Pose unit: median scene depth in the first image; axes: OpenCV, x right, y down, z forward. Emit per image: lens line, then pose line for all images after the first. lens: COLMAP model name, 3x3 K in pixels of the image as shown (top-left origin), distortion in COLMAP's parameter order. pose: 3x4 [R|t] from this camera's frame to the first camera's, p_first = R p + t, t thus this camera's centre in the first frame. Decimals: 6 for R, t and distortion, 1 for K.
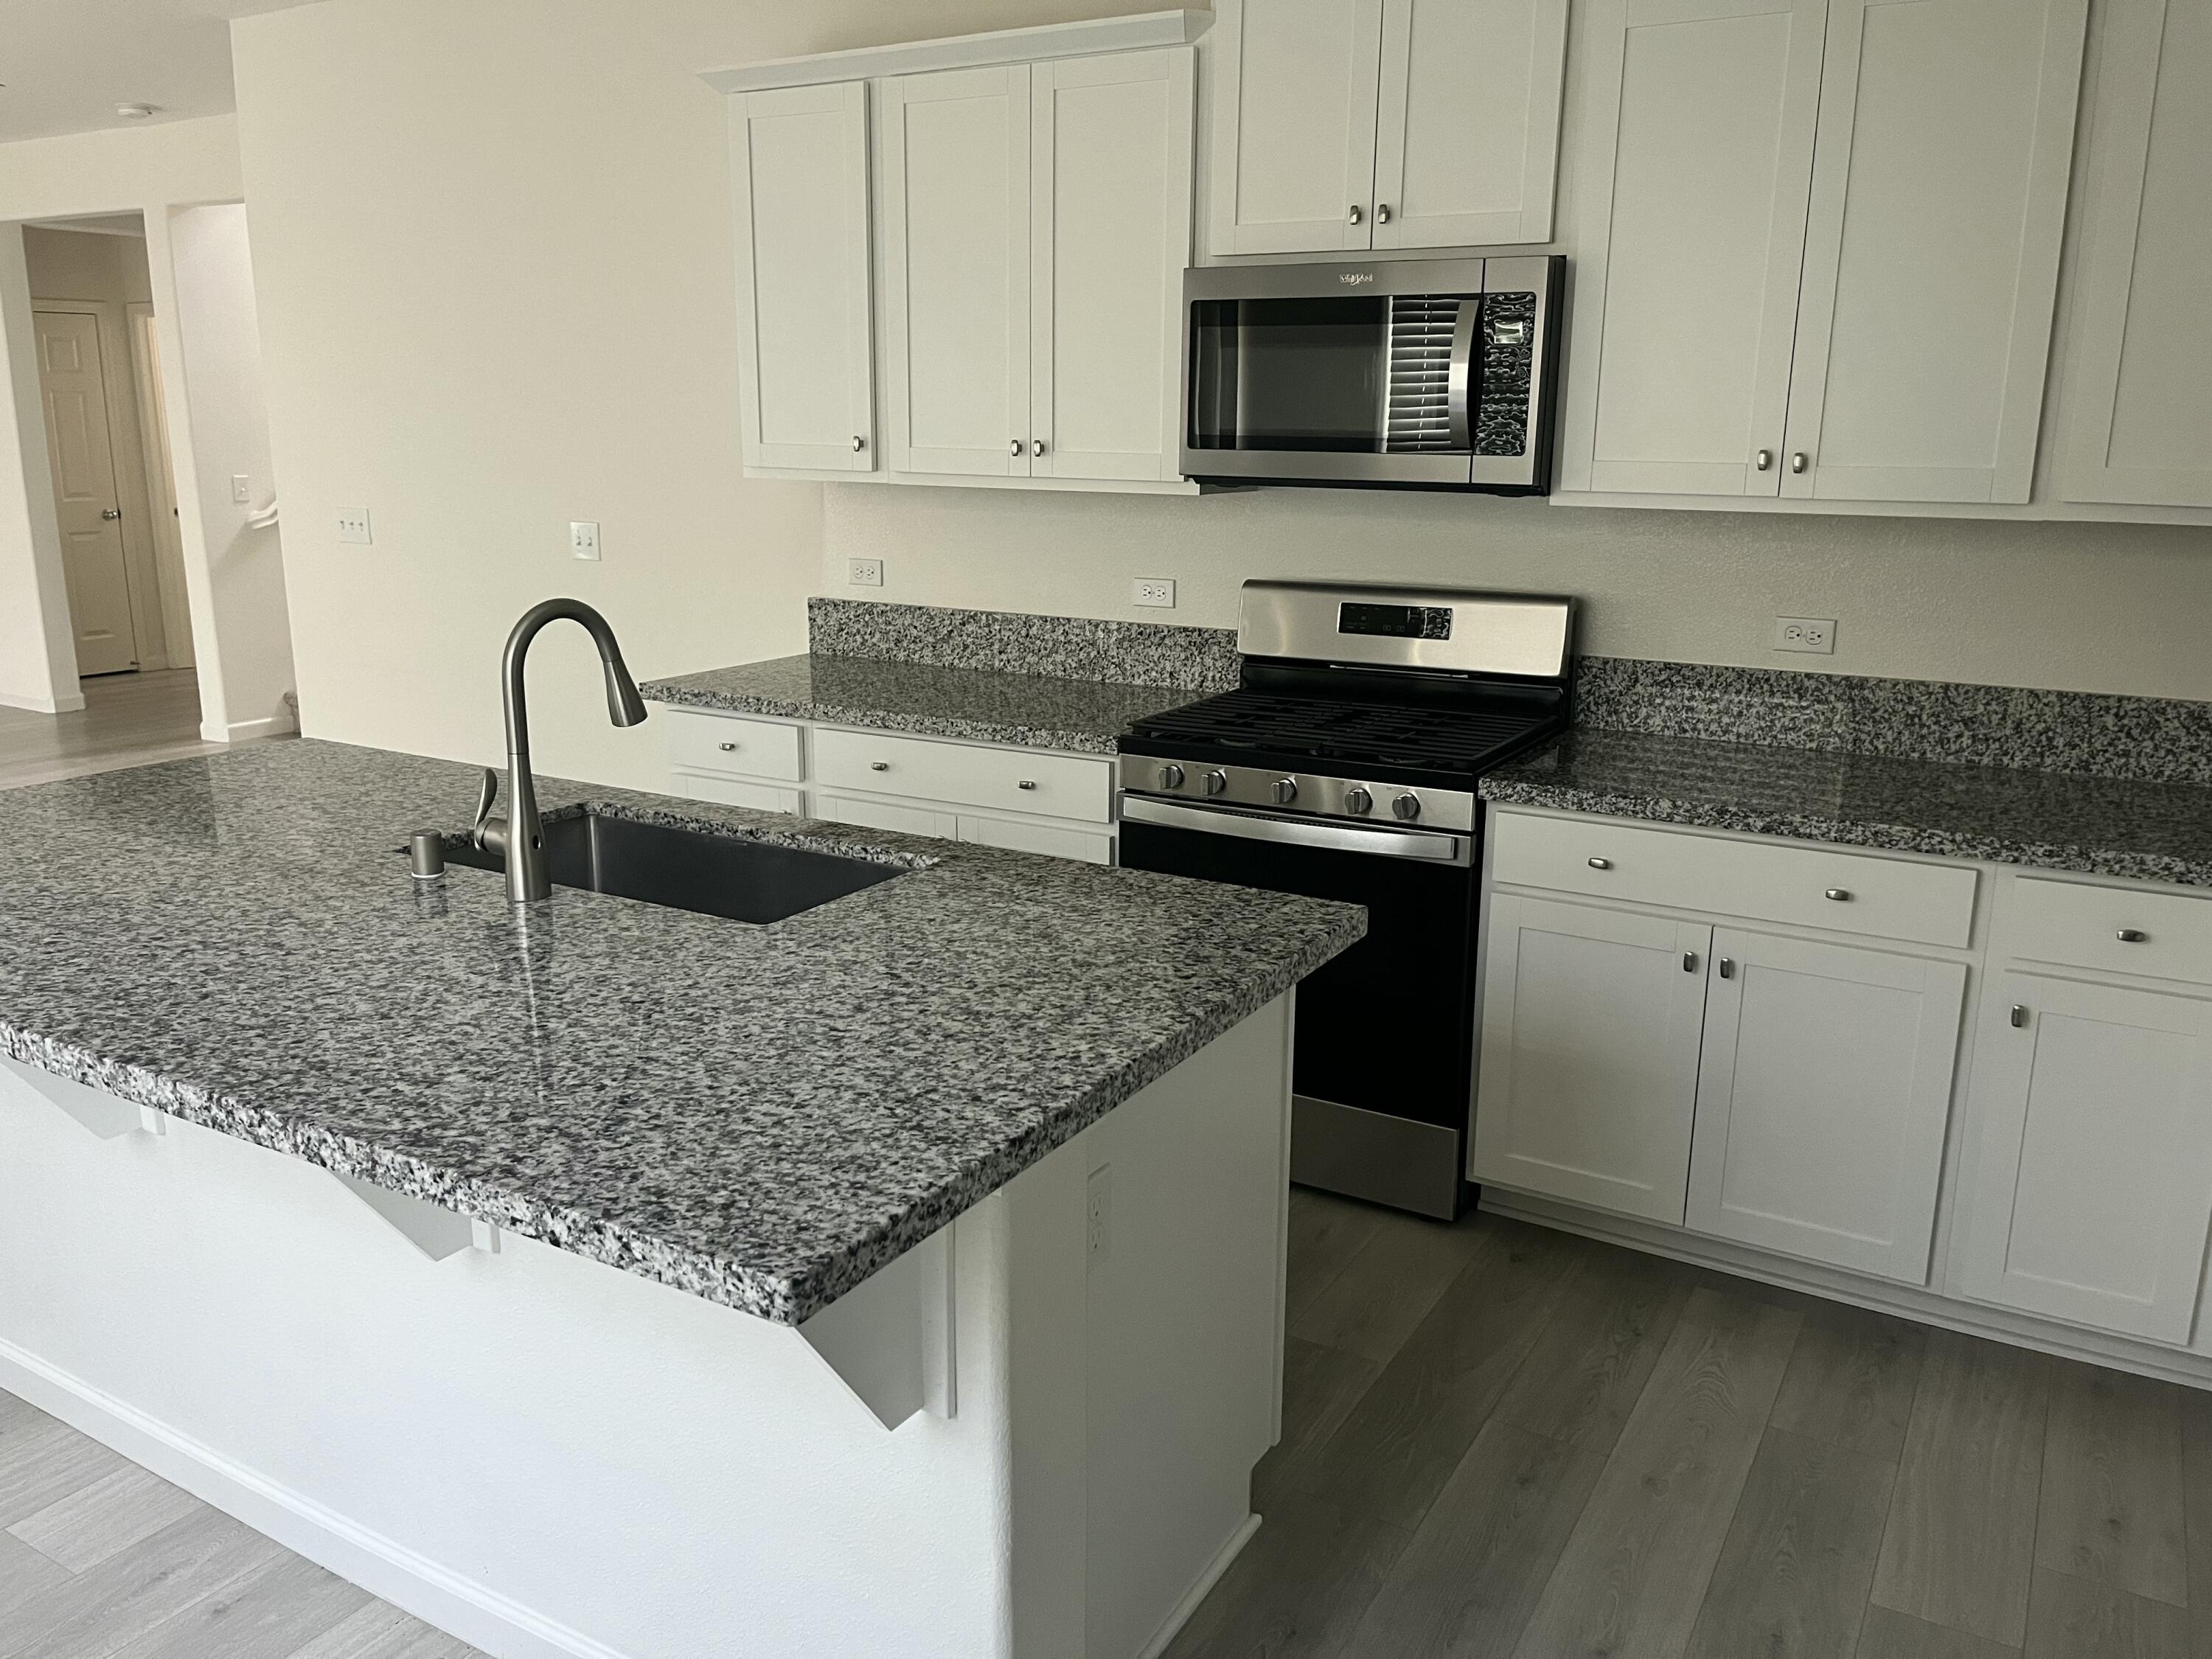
lens RADIAL K [[1676.7, 0, 1135.3], [0, 1676.7, 826.6], [0, 0, 1]] dist [0.017825, -0.004261]
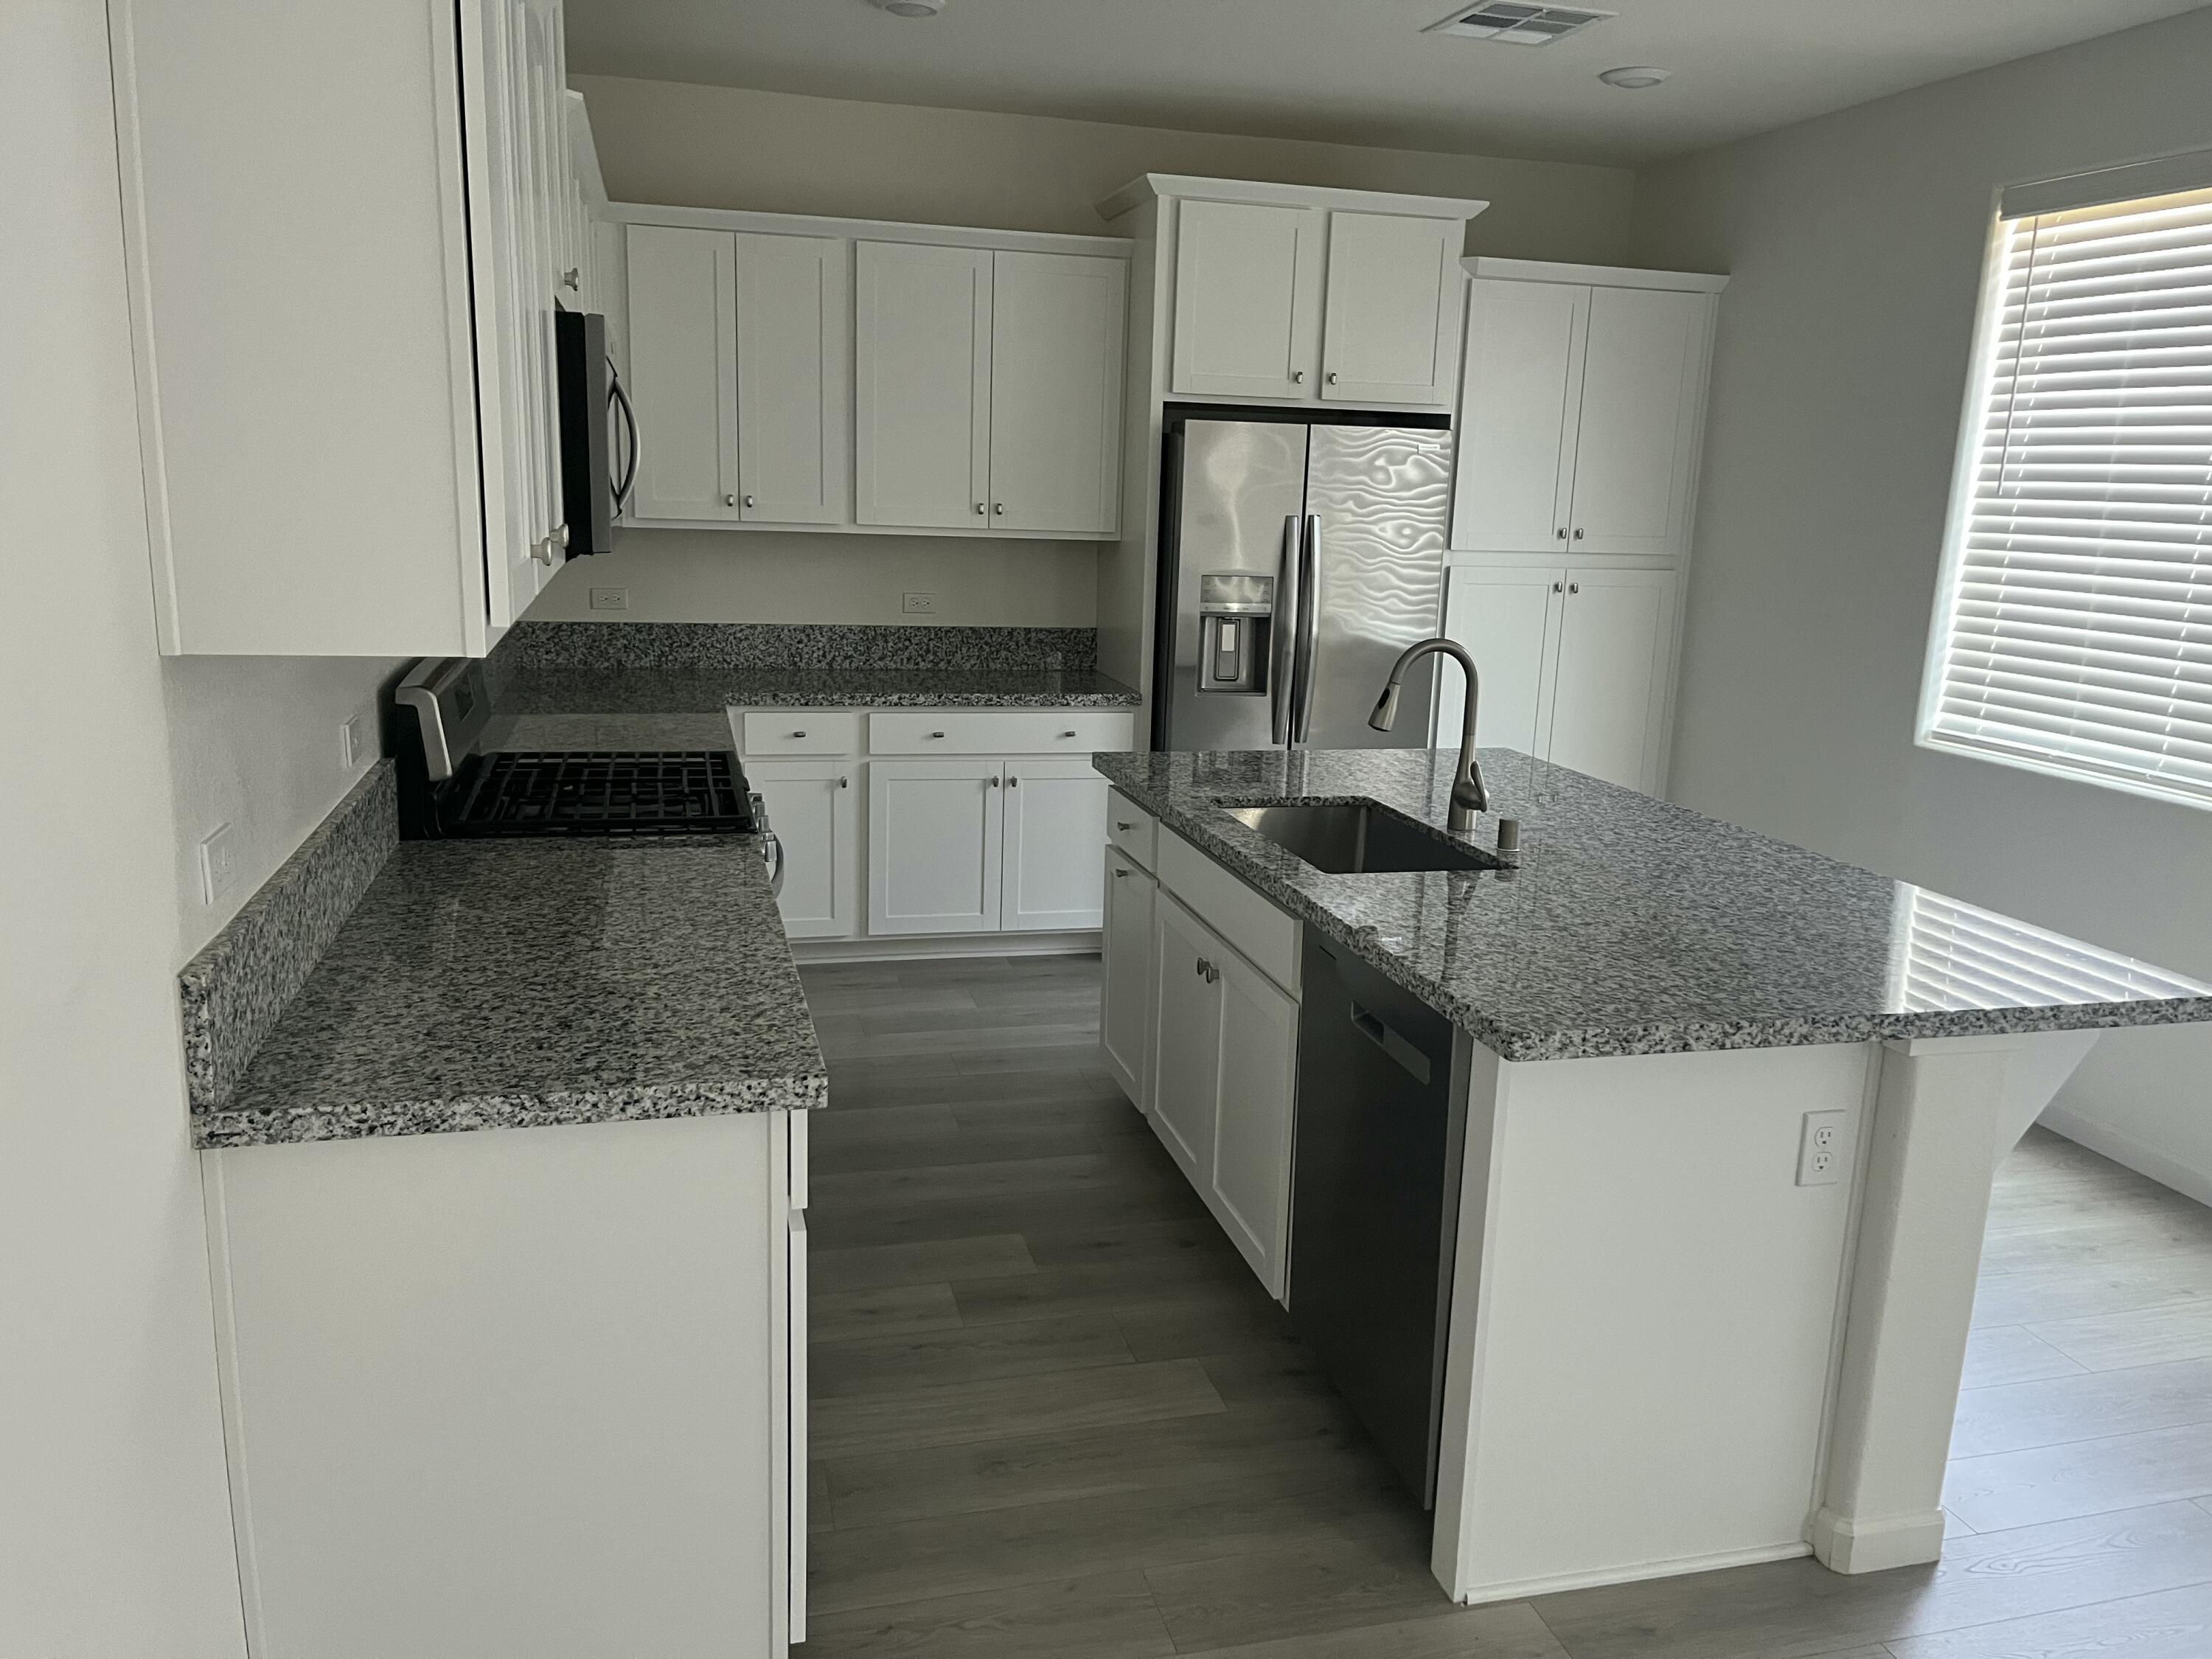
lens RADIAL K [[1669.4, 0, 1106.0], [0, 1669.4, 829.5], [0, 0, 1]] dist [0.103115, -0.160941]
pose [[-0.697506, -0.180455, 0.693485, -1.375204], [0.127831, 0.920914, 0.368208, -0.647203], [-0.705085, 0.345476, -0.619275, 2.495496]]
